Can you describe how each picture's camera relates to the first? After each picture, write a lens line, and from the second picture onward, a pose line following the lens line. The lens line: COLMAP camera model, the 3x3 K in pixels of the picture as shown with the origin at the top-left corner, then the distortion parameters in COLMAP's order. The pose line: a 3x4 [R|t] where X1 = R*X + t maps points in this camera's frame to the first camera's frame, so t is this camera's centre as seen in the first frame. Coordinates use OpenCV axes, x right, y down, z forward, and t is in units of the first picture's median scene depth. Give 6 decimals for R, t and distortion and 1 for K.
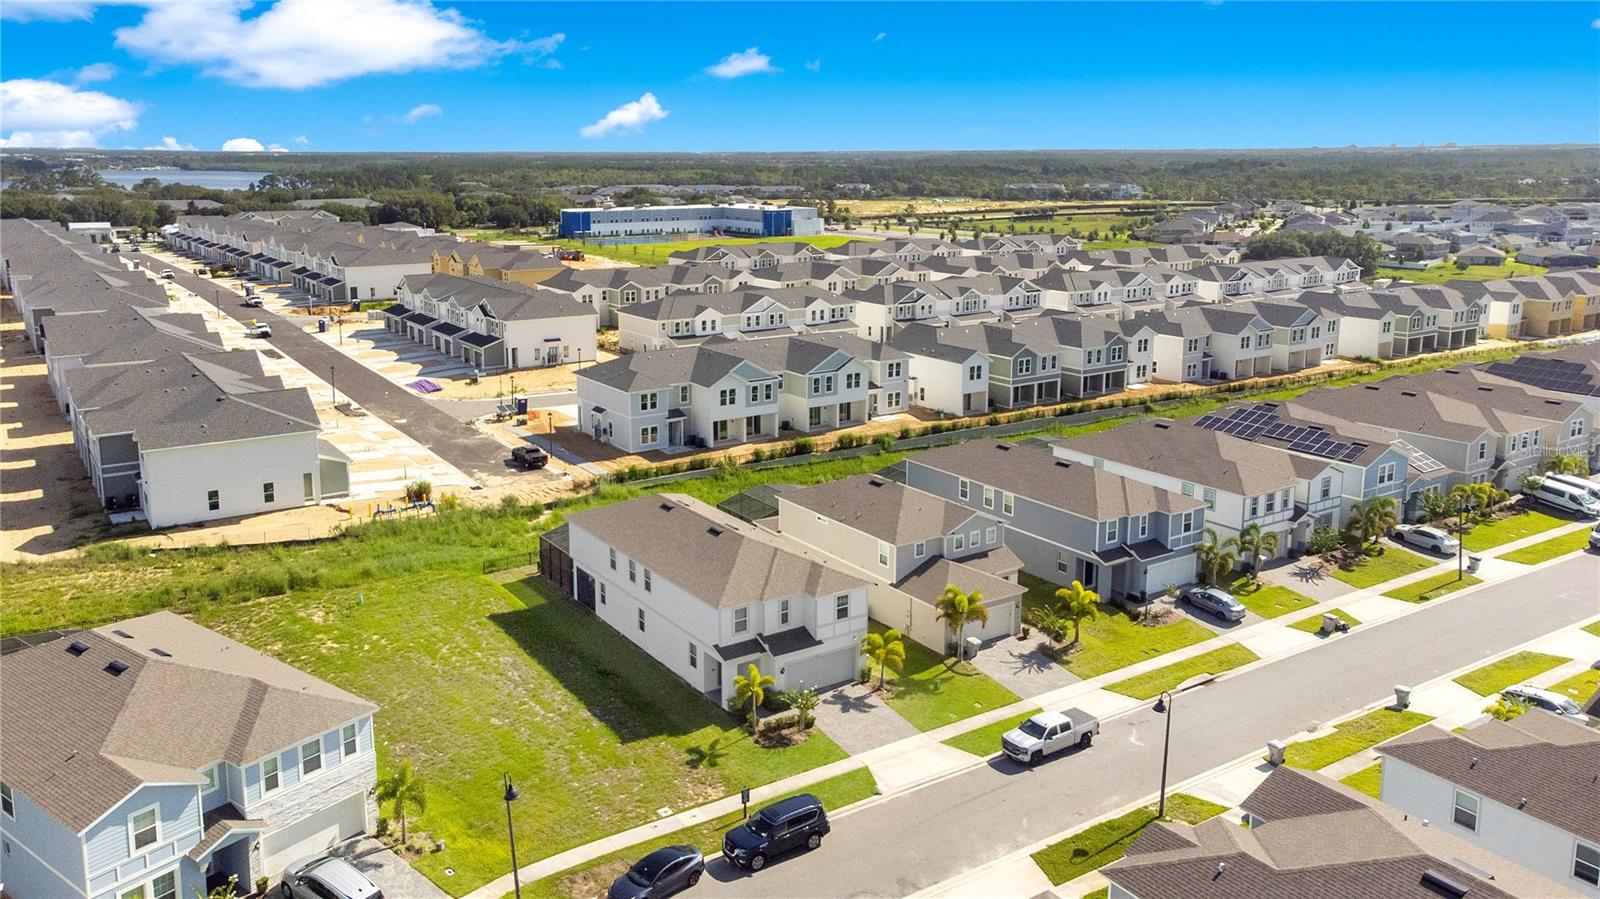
lens RADIAL K [[1163.9, 0, 826.8], [0, 1163.9, 449.2], [0, 0, 1]] dist [0.006690, 0.073613]
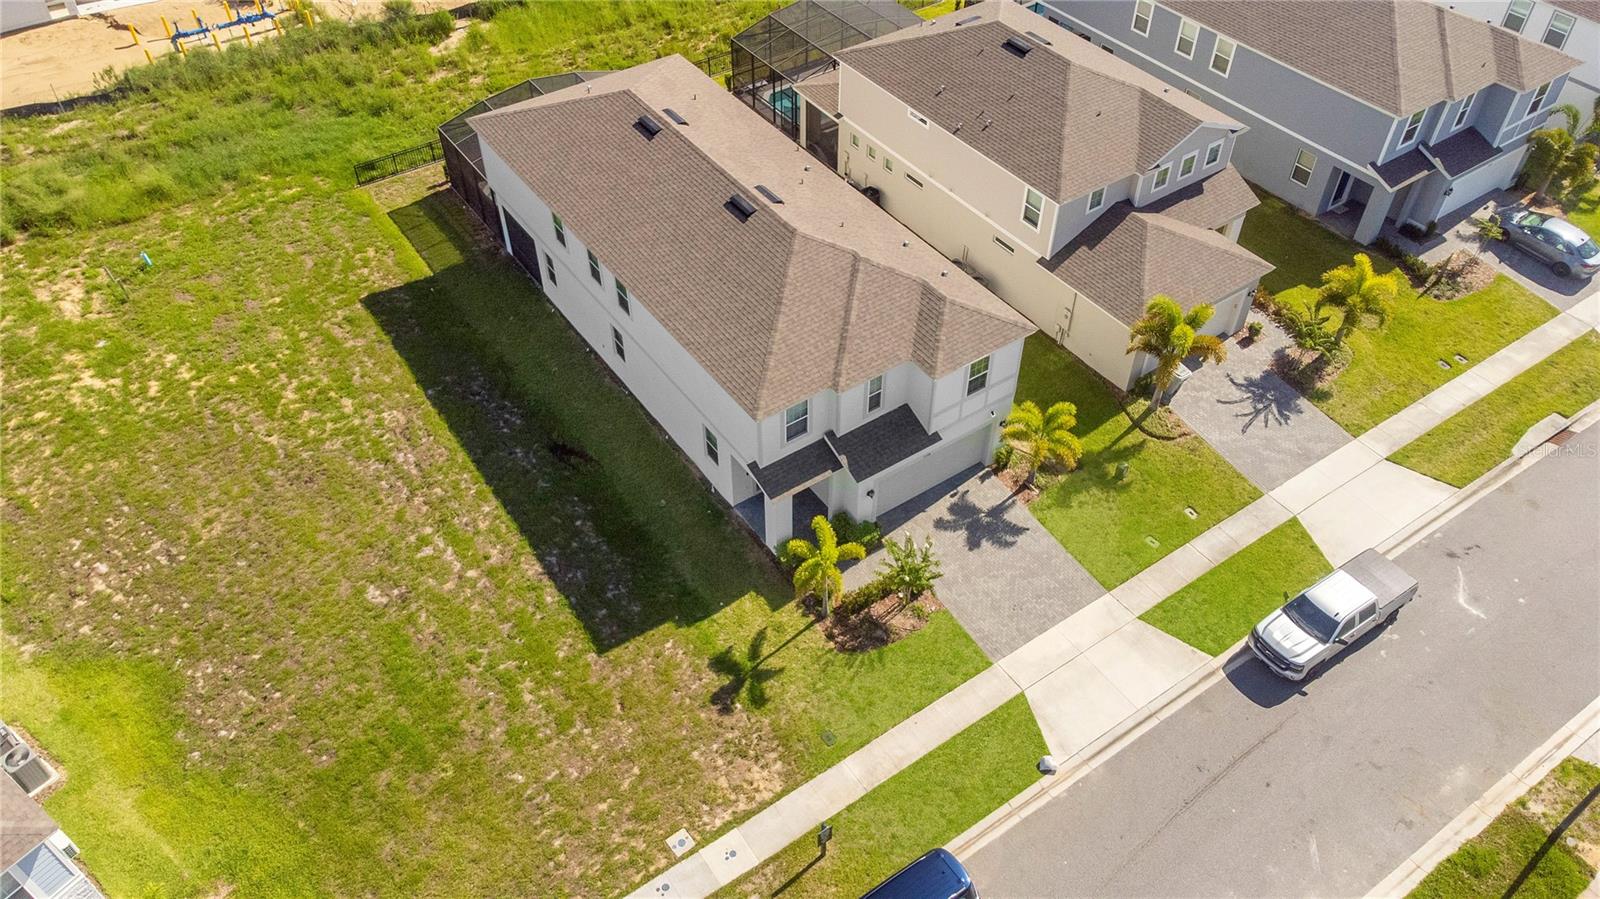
lens RADIAL K [[1163.9, 0, 826.8], [0, 1163.9, 449.2], [0, 0, 1]] dist [0.006690, 0.073613]
pose [[0.999962, 0.007391, -0.004592, -0.052229], [-0.003938, 0.854985, 0.518638, -0.112622], [0.007759, -0.518600, 0.854982, 0.481524]]
